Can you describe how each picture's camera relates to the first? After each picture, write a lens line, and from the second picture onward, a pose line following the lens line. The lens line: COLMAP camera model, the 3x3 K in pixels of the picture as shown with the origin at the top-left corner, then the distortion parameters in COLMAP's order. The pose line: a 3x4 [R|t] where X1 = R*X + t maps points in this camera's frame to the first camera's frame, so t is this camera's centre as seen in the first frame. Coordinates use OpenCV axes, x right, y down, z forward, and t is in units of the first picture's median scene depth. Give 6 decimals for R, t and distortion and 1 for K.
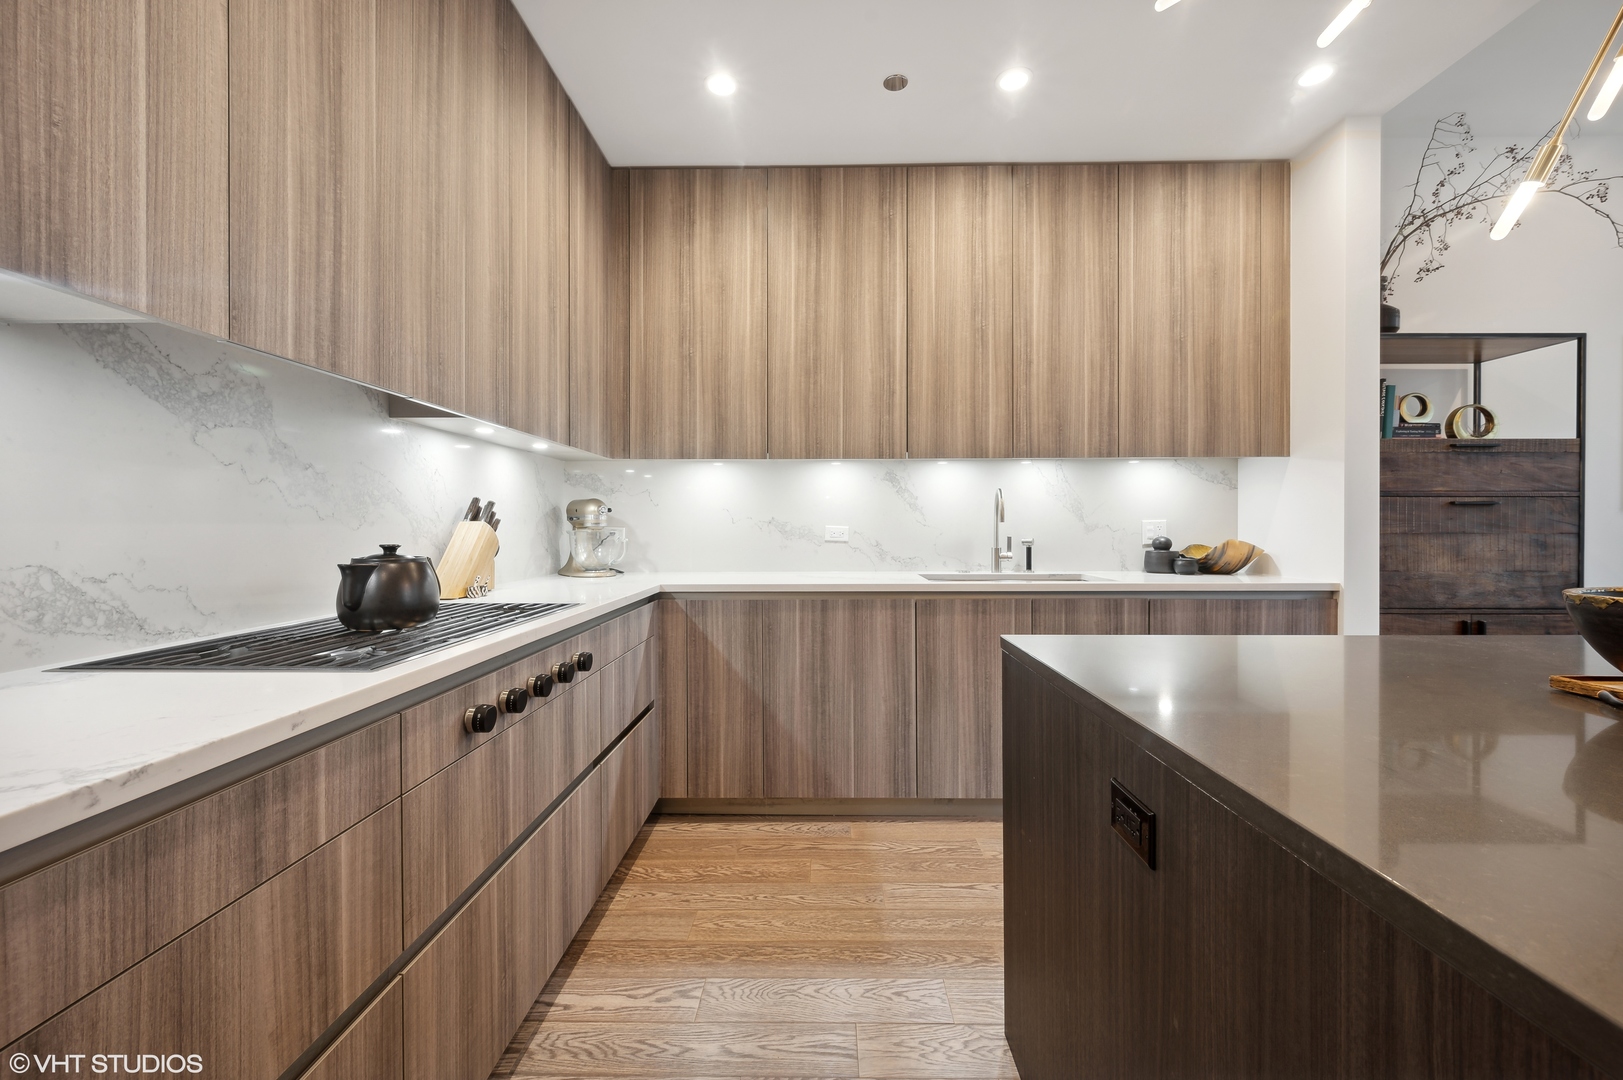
lens RADIAL K [[650.3, 0, 809.0], [0, 650.3, 530.5], [0, 0, 1]] dist [0.001244, -0.000153]
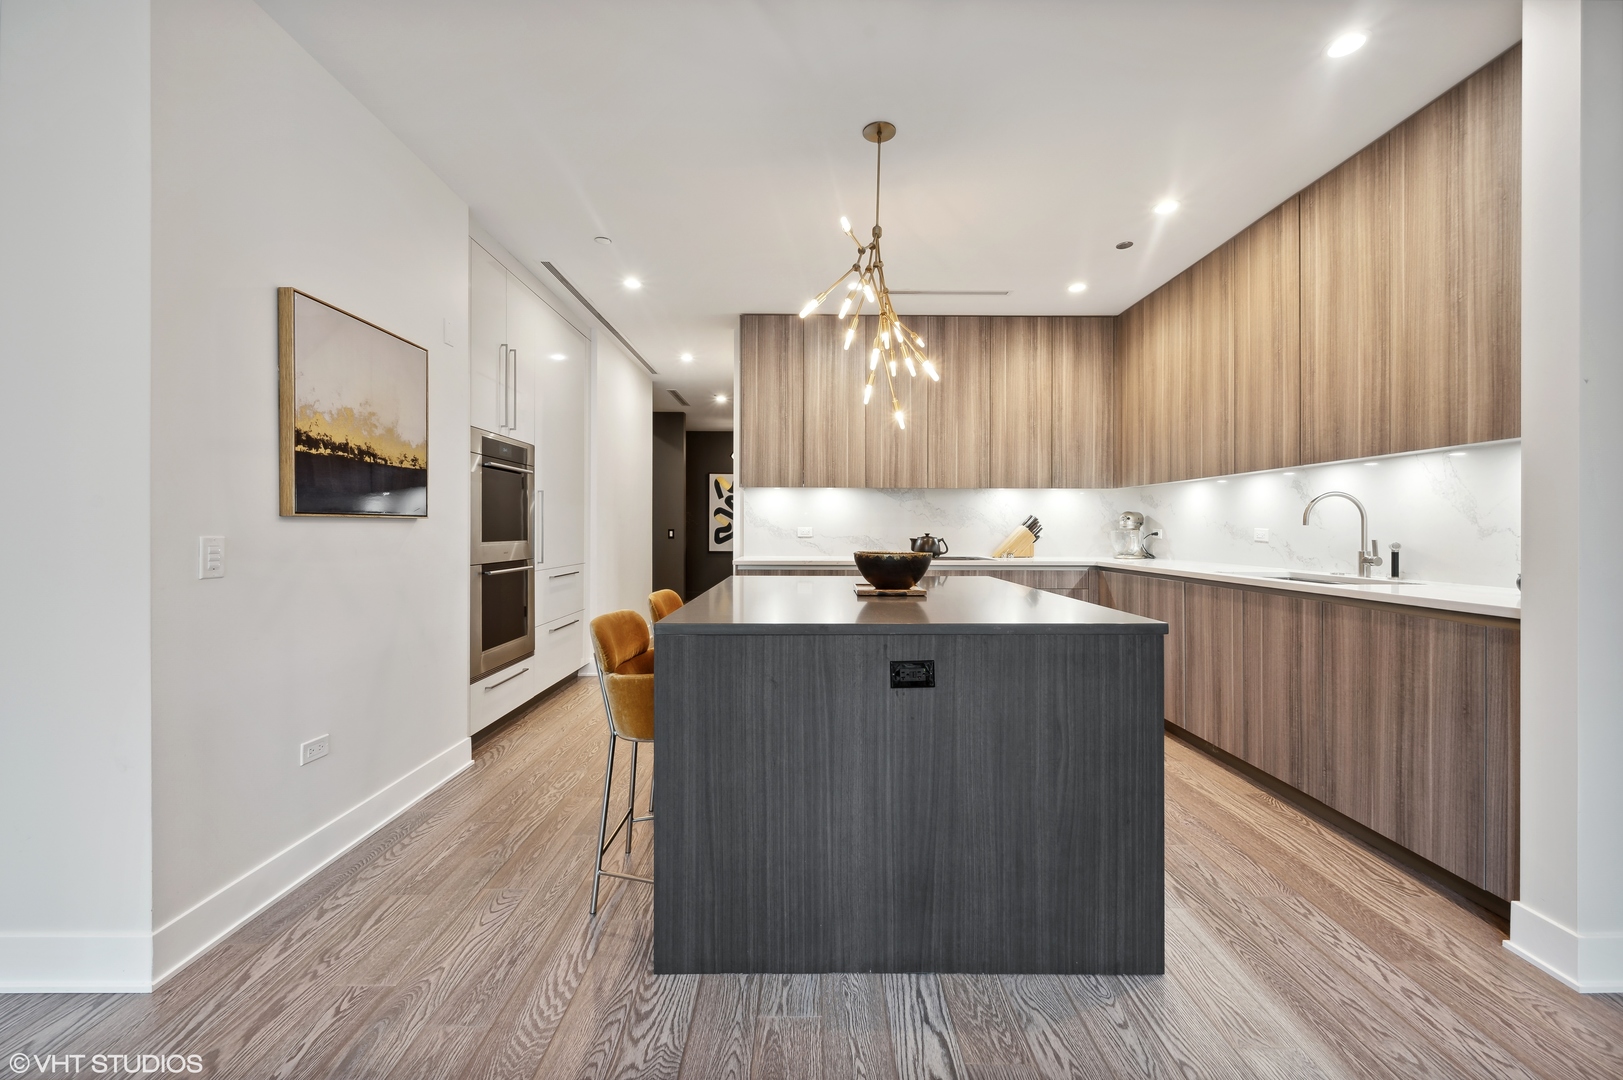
lens RADIAL K [[628.8, 0, 808.1], [0, 628.8, 527.7], [0, 0, 1]] dist [-0.000593, 0.000047]
pose [[0.023369, 0.001294, -0.999726, 1.335835], [-0.006613, 0.999977, 0.001140, -0.005068], [0.999705, 0.006584, 0.023377, 0.168761]]
